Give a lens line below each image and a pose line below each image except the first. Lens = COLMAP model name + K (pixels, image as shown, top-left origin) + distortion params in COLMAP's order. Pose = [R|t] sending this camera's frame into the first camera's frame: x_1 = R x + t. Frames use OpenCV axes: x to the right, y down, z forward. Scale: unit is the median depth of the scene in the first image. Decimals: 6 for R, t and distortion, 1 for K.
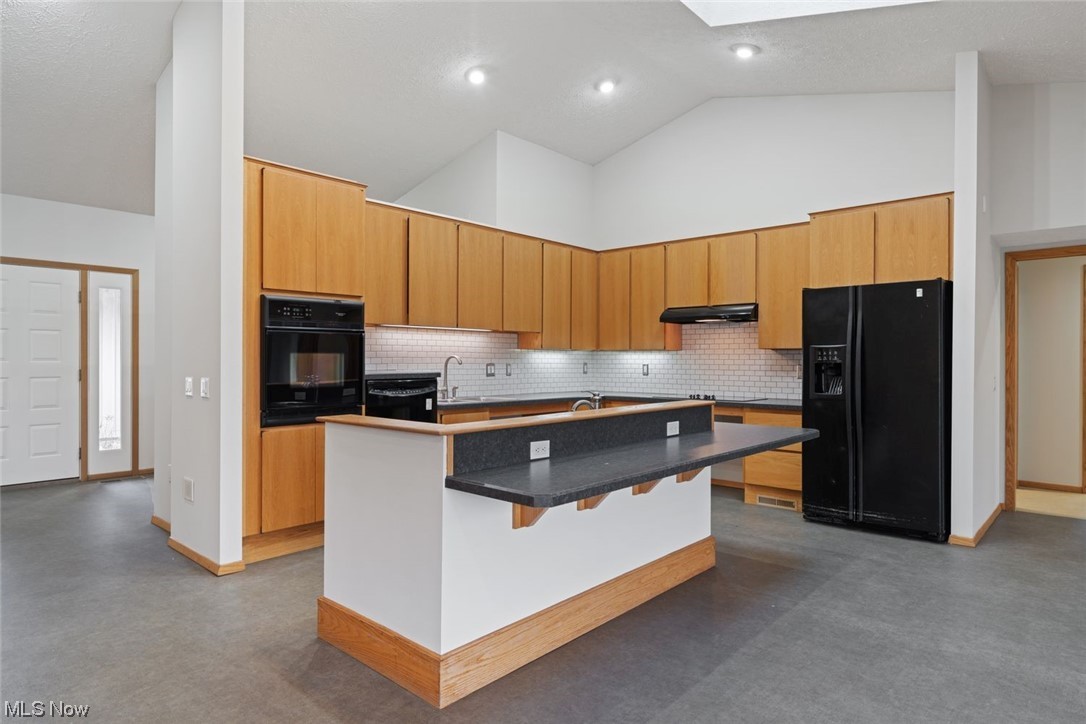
lens RADIAL K [[629.9, 0, 534.7], [0, 629.9, 357.9], [0, 0, 1]] dist [0.000793, 0.000757]
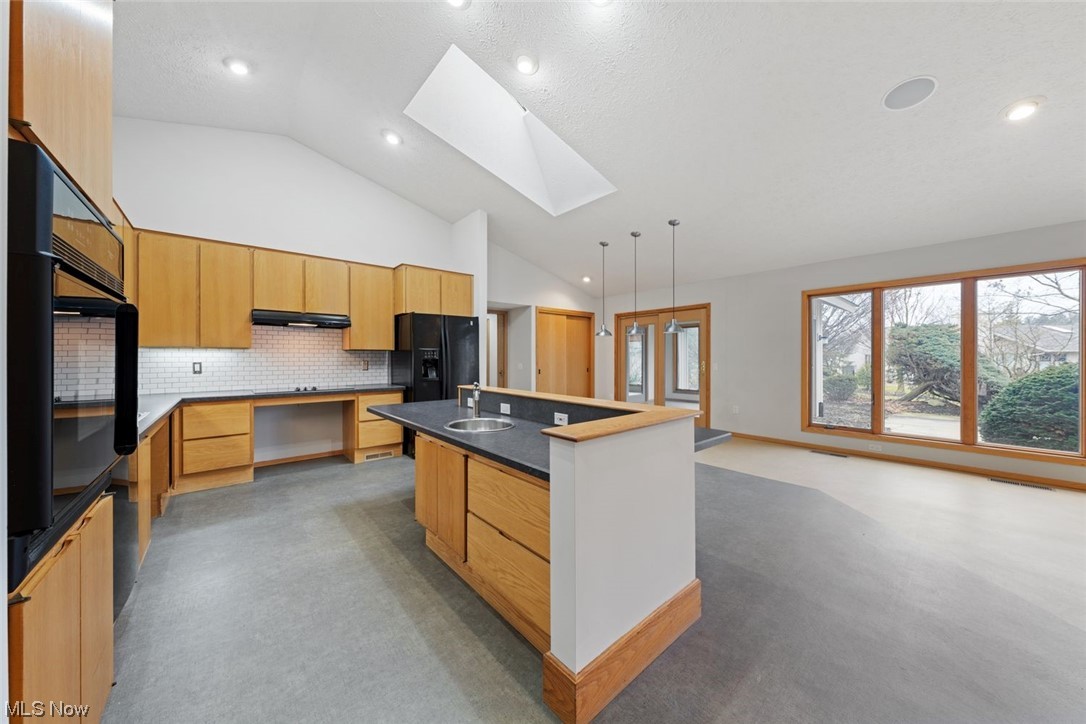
lens RADIAL K [[370.3, 0, 540.3], [0, 370.3, 358.4], [0, 0, 1]] dist [-0.005609, 0.000767]
pose [[0.121711, -0.005778, 0.992549, -0.468601], [-0.001362, 0.999981, 0.005988, 0.000010], [-0.992565, -0.002081, 0.121701, 0.598599]]
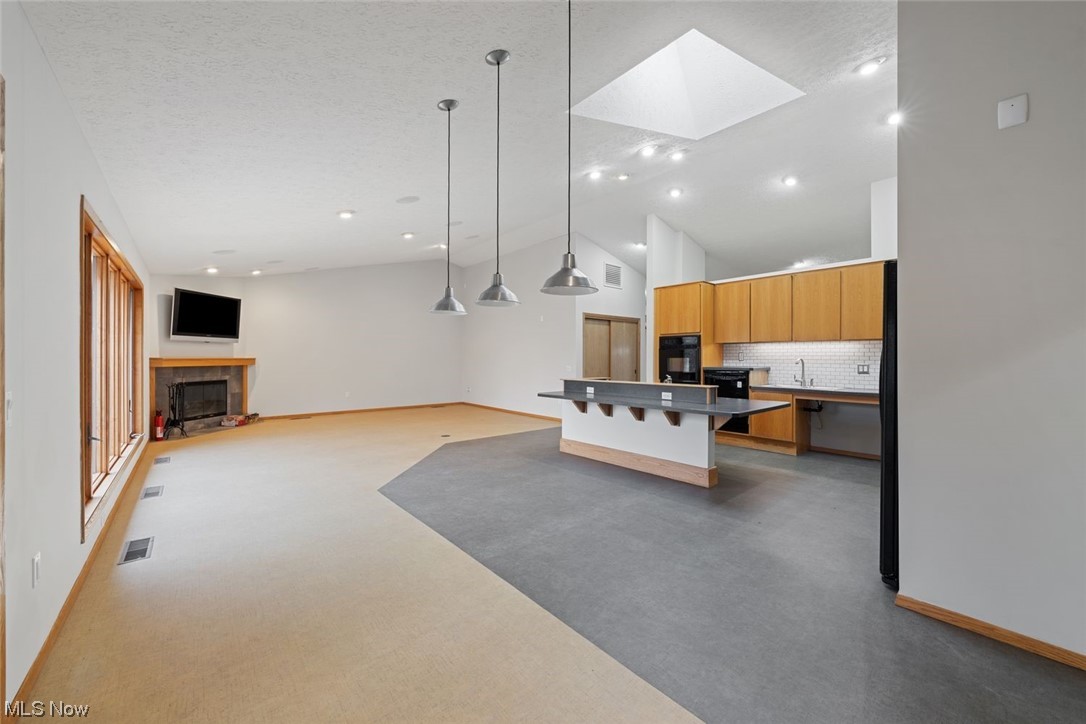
lens RADIAL K [[405.7, 0, 539.3], [0, 405.7, 358.0], [0, 0, 1]] dist [-0.003217, 0.000259]
pose [[-0.118560, -0.006471, -0.992926, 1.112639], [-0.001484, 0.999979, -0.006340, 0.003287], [0.992946, 0.000722, -0.118567, 0.561287]]
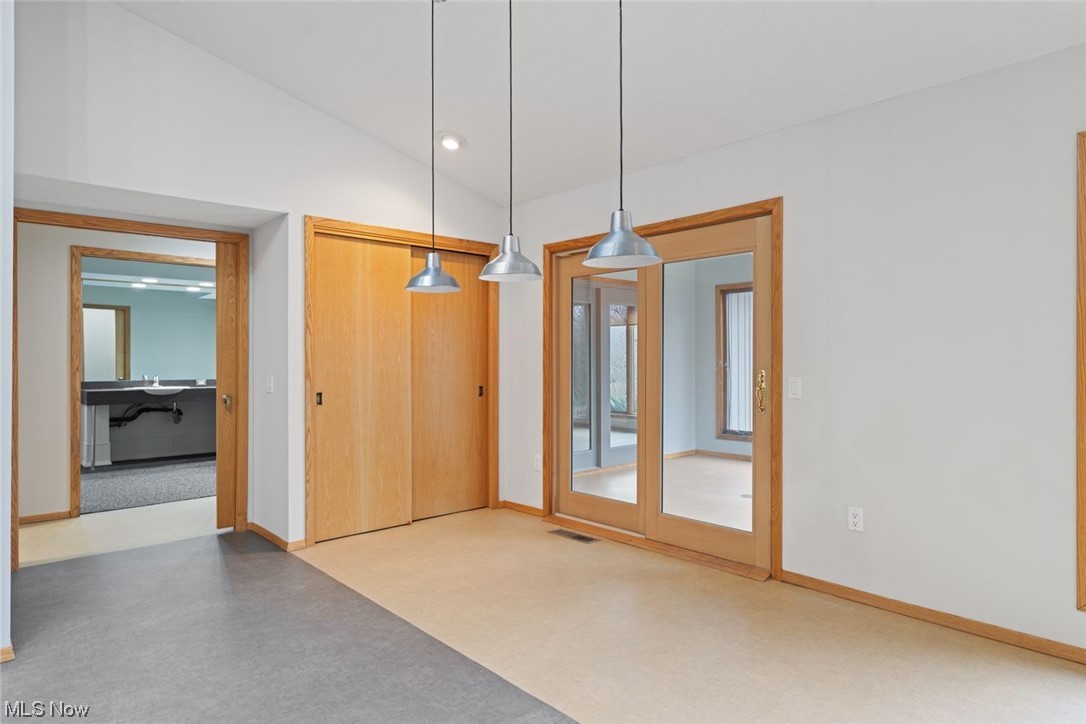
lens RADIAL K [[629.9, 0, 539.7], [0, 629.9, 358.6], [0, 0, 1]] dist [0.000793, 0.000757]
pose [[0.091891, -0.004068, 0.995761, 0.119182], [-0.000355, 0.999991, 0.004118, 0.001040], [-0.995769, -0.000732, 0.091889, 0.382805]]
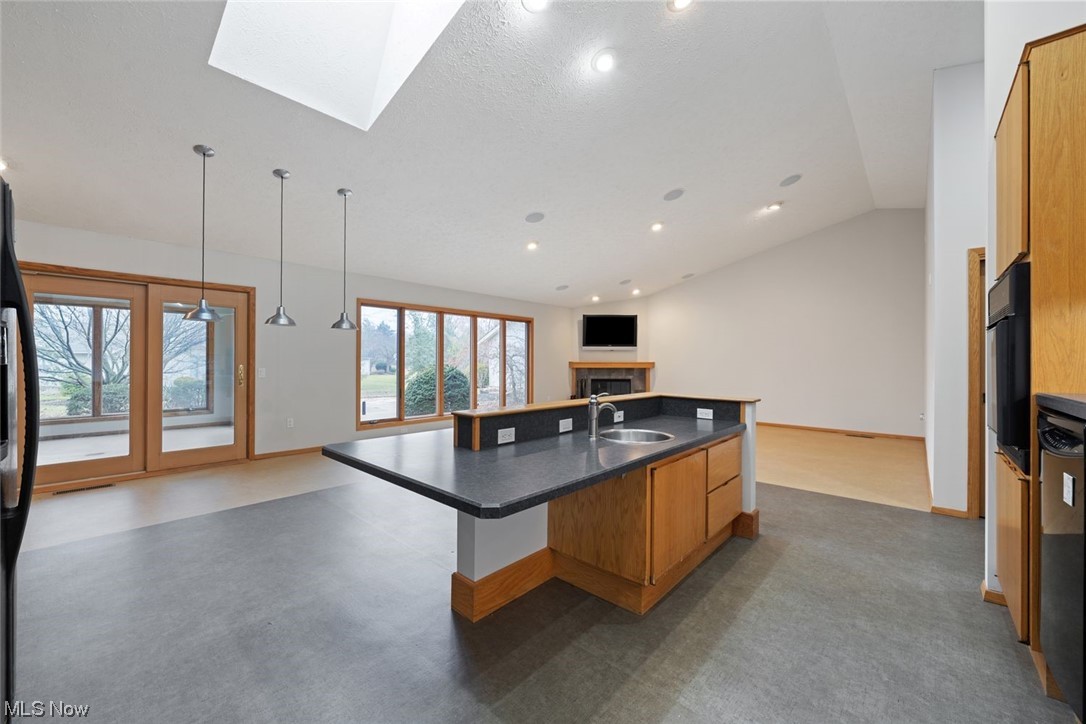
lens RADIAL K [[417.5, 0, 538.7], [0, 417.5, 360.6], [0, 0, 1]] dist [-0.000972, -0.000349]
pose [[-0.999932, -0.010601, -0.004857, 0.145779], [-0.010576, 0.999931, -0.005109, 0.002896], [0.004911, -0.005057, -0.999975, 1.263796]]
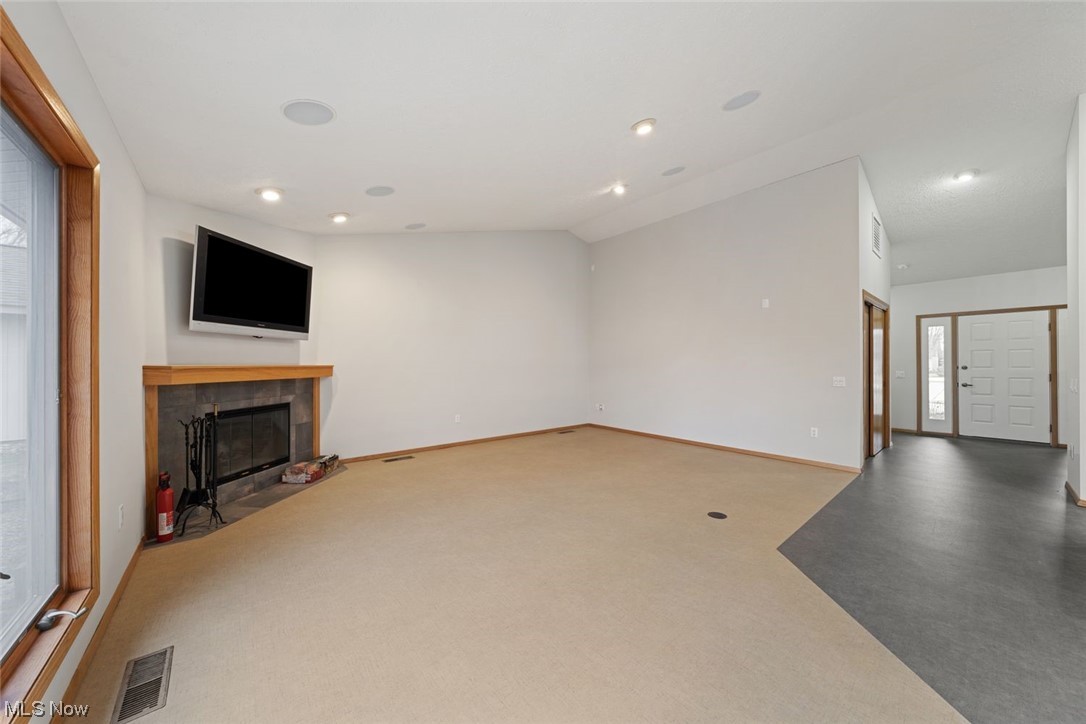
lens RADIAL K [[370.3, 0, 539.3], [0, 370.3, 364.2], [0, 0, 1]] dist [-0.005609, 0.000767]
pose [[-0.130172, -0.006632, -0.991469, 0.450843], [0.001236, 0.999976, -0.006852, -0.001831], [0.991491, -0.002117, -0.130161, -0.163242]]
